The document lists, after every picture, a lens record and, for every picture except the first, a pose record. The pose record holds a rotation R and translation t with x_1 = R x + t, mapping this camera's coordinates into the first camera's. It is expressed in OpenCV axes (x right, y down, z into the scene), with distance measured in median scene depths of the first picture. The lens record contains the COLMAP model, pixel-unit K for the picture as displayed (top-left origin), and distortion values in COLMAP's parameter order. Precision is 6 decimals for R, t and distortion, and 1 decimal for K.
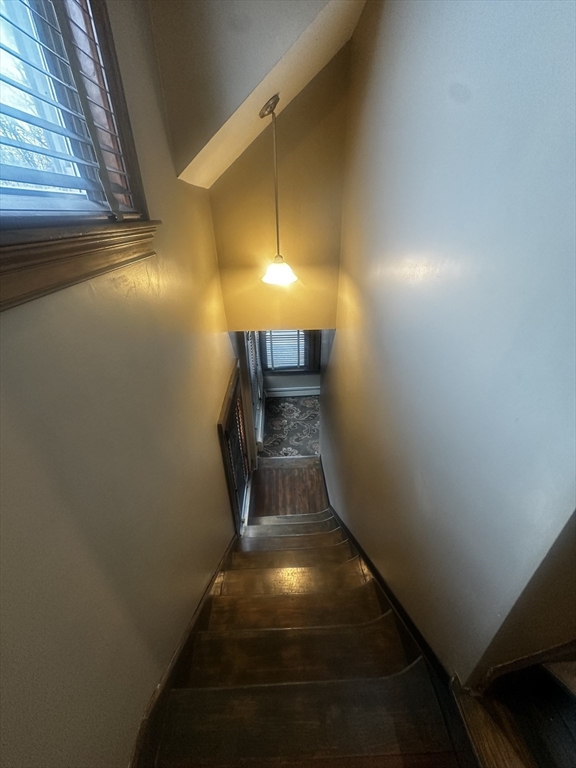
lens RADIAL K [[308.2, 0, 288.5], [0, 308.2, 383.8], [0, 0, 1]] dist [0.002245, 0.000240]
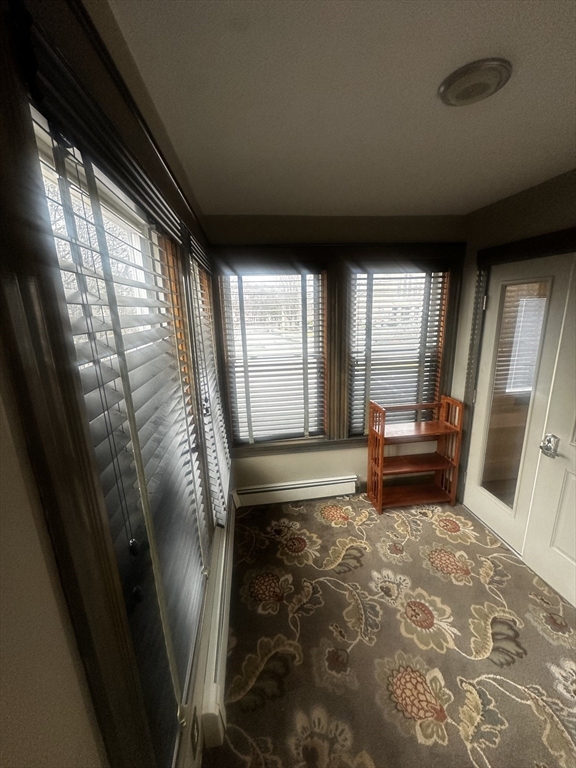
lens RADIAL K [[308.2, 0, 289.7], [0, 308.2, 383.3], [0, 0, 1]] dist [0.002245, 0.000240]
pose [[0.995554, -0.031339, 0.088828, -0.032057], [0.053760, 0.963397, -0.262631, -0.008135], [-0.077346, 0.266239, 0.960799, 0.542650]]
